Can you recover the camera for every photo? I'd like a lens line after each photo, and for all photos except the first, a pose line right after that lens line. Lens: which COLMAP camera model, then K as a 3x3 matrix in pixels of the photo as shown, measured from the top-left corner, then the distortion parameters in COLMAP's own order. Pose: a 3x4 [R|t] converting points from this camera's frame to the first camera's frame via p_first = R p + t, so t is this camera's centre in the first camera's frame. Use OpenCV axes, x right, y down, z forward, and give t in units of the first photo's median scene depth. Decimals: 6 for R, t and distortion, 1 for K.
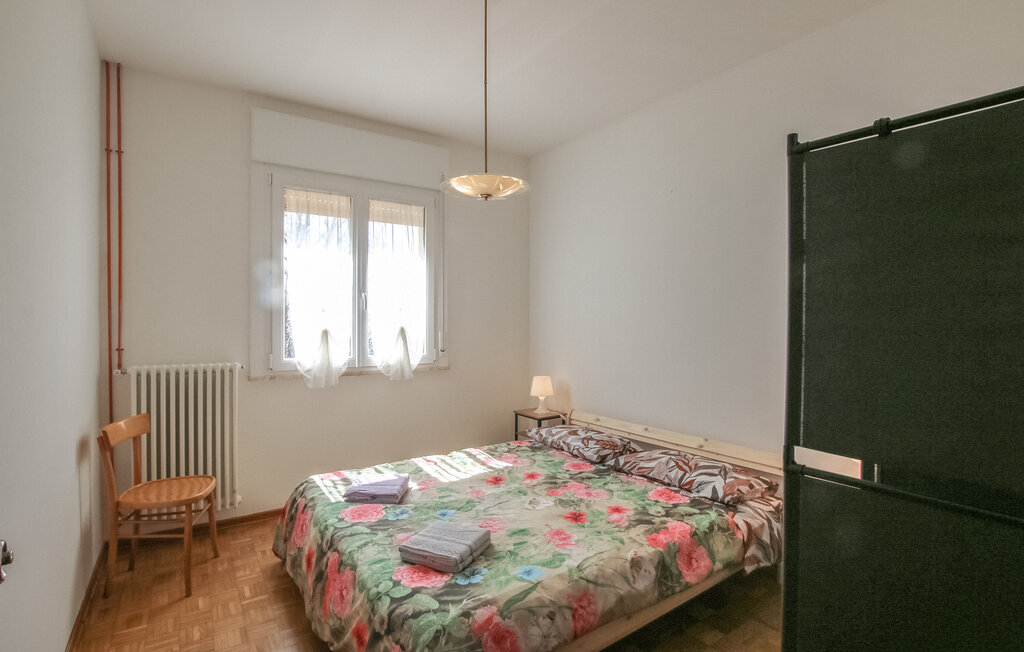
lens RADIAL K [[533.2, 0, 511.3], [0, 533.2, 328.3], [0, 0, 1]] dist [-0.000402, -0.000033]
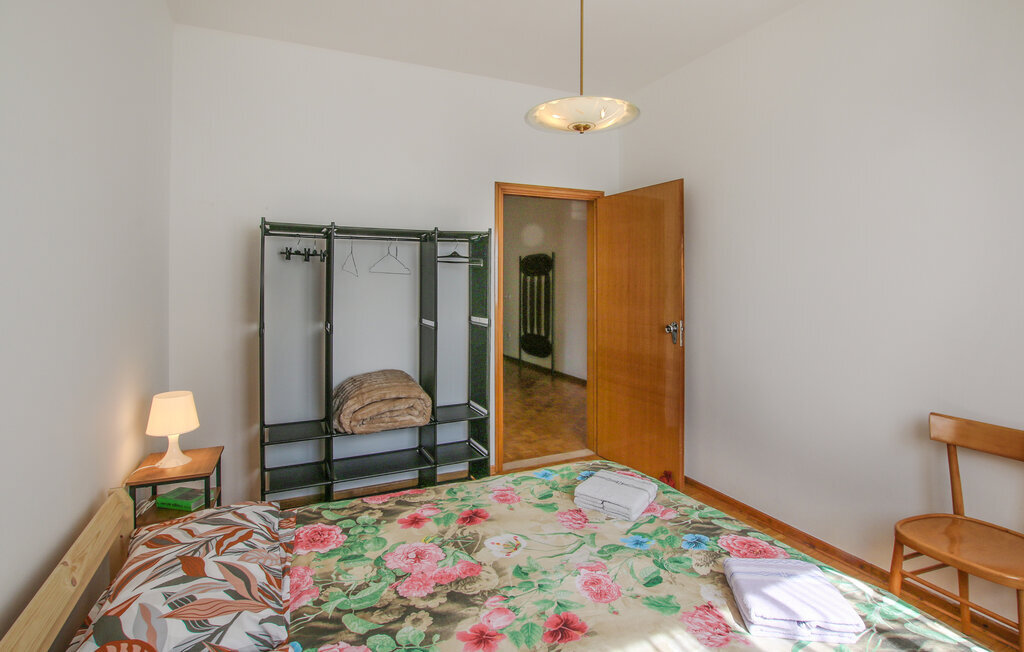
lens RADIAL K [[497.6, 0, 514.6], [0, 497.6, 302.6], [0, 0, 1]] dist [-0.000262, -0.000061]
pose [[-0.988719, -0.008506, 0.149543, -0.050941], [-0.001114, 0.998777, 0.049439, -0.019300], [-0.149780, 0.048715, -0.987518, 1.528753]]
